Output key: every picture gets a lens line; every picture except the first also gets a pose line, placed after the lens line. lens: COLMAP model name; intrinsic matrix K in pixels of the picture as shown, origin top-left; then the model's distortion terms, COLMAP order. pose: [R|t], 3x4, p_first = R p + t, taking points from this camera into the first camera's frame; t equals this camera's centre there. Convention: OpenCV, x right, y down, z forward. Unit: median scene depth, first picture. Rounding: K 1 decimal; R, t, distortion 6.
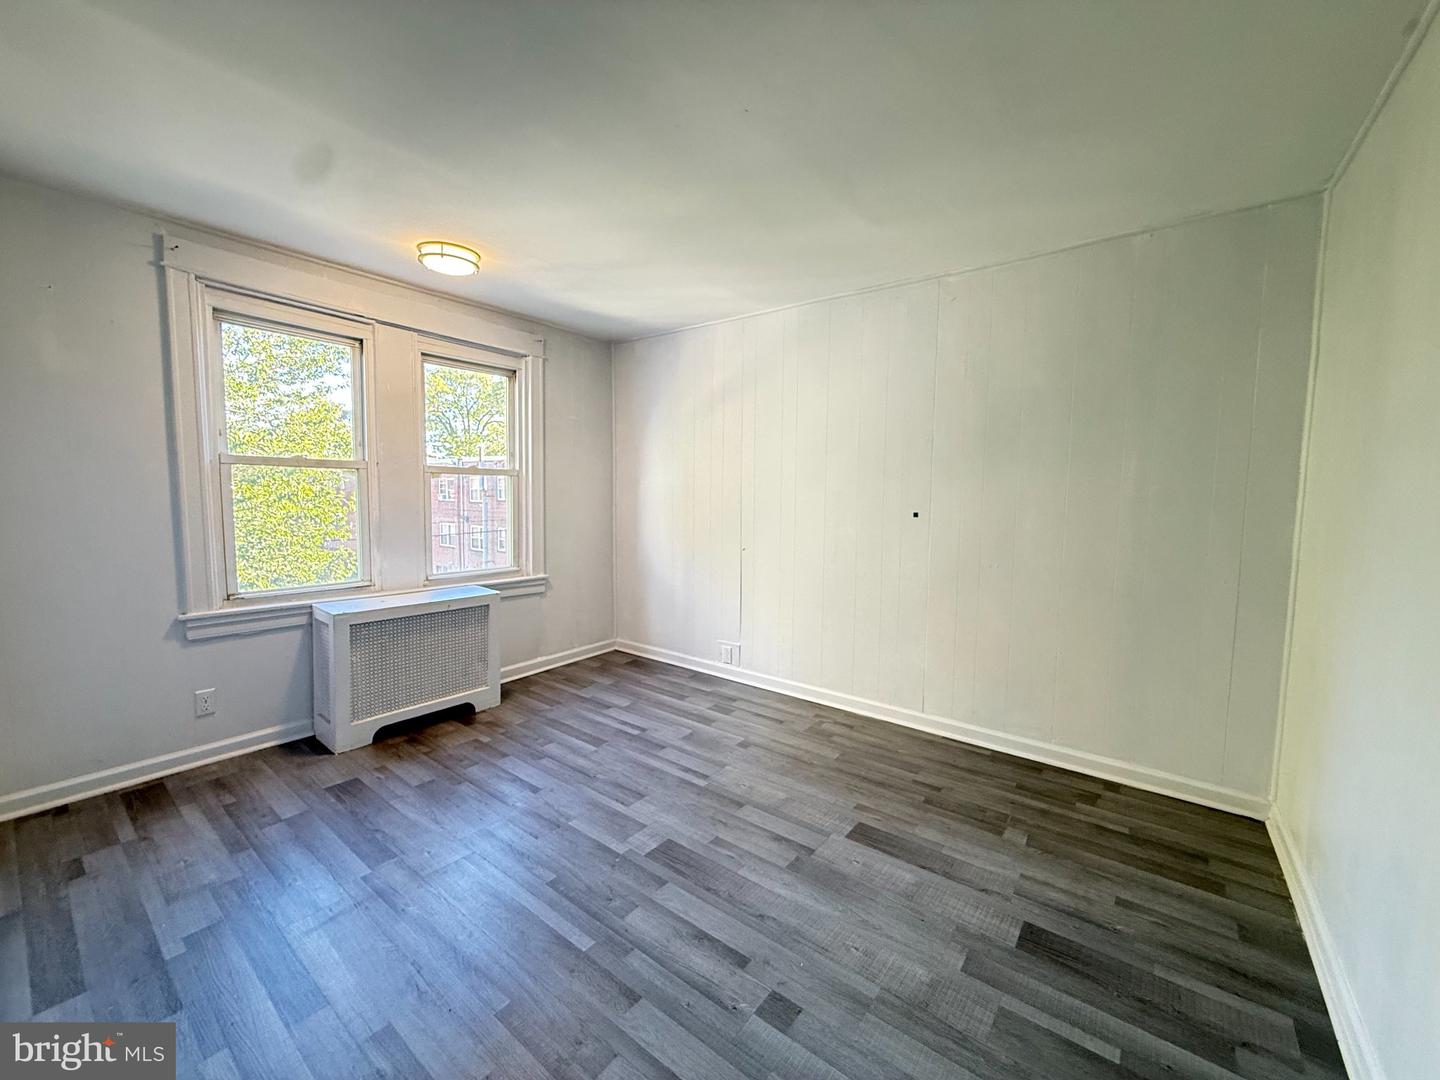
lens RADIAL K [[573.5, 0, 717.5], [0, 573.5, 537.9], [0, 0, 1]] dist [0.000871, -0.000128]
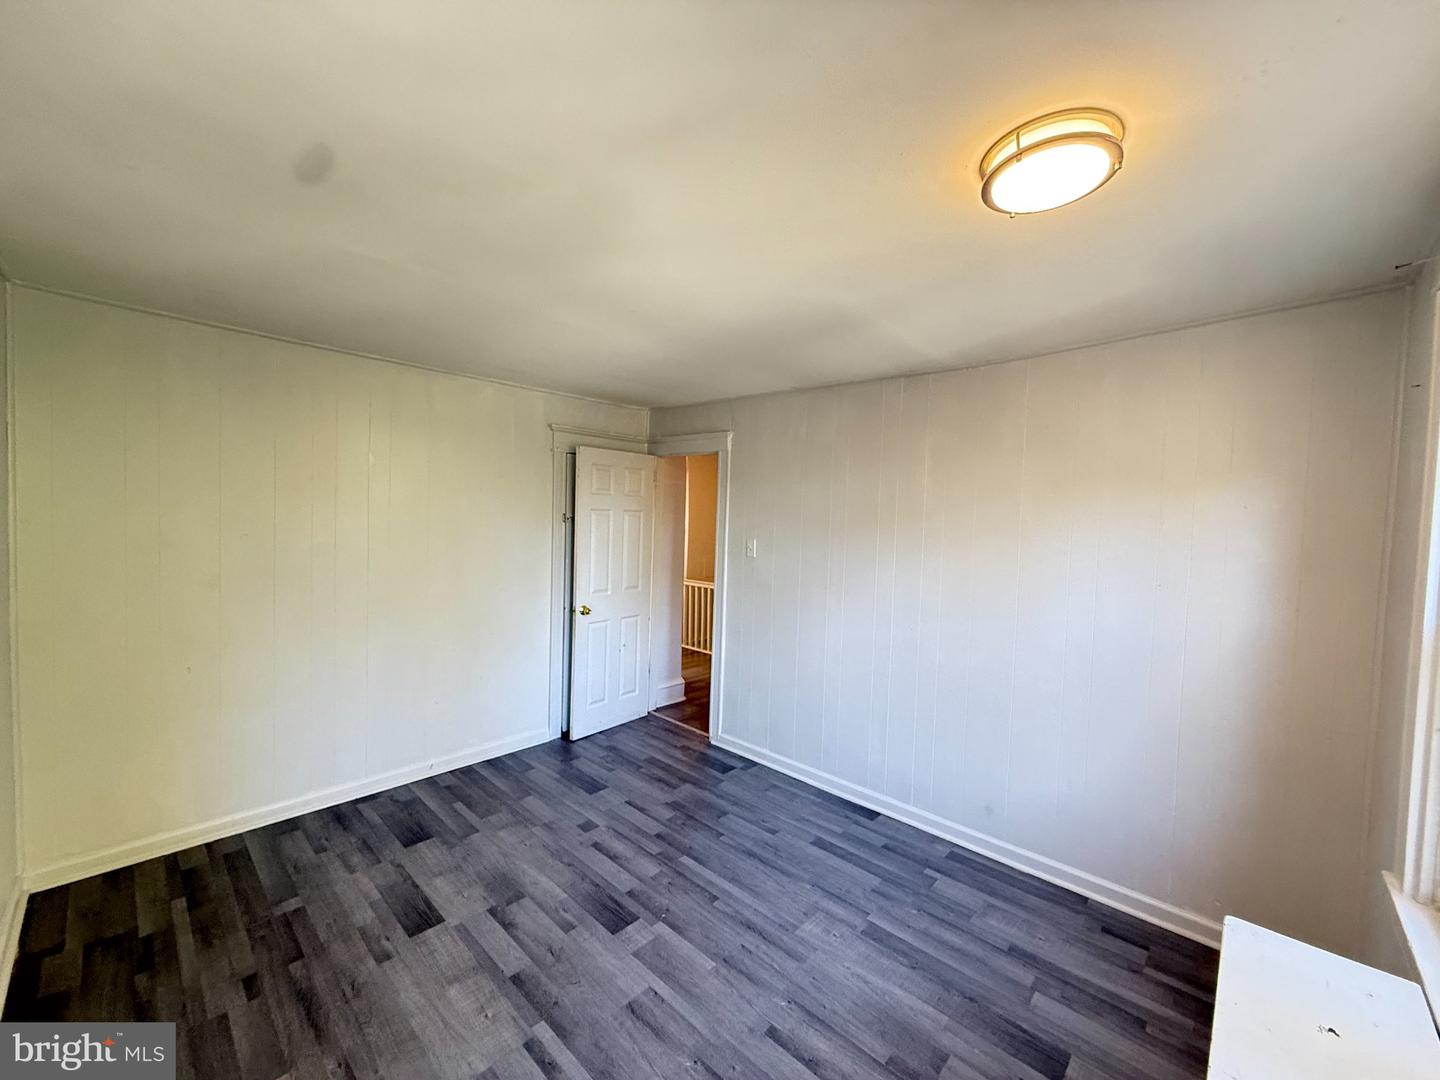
lens RADIAL K [[573.5, 0, 717.5], [0, 573.5, 537.9], [0, 0, 1]] dist [0.000871, -0.000128]
pose [[-0.994609, -0.045456, 0.093203, -0.357921], [-0.034331, 0.992459, 0.117670, -0.325570], [-0.097849, 0.113836, -0.988669, 2.063260]]
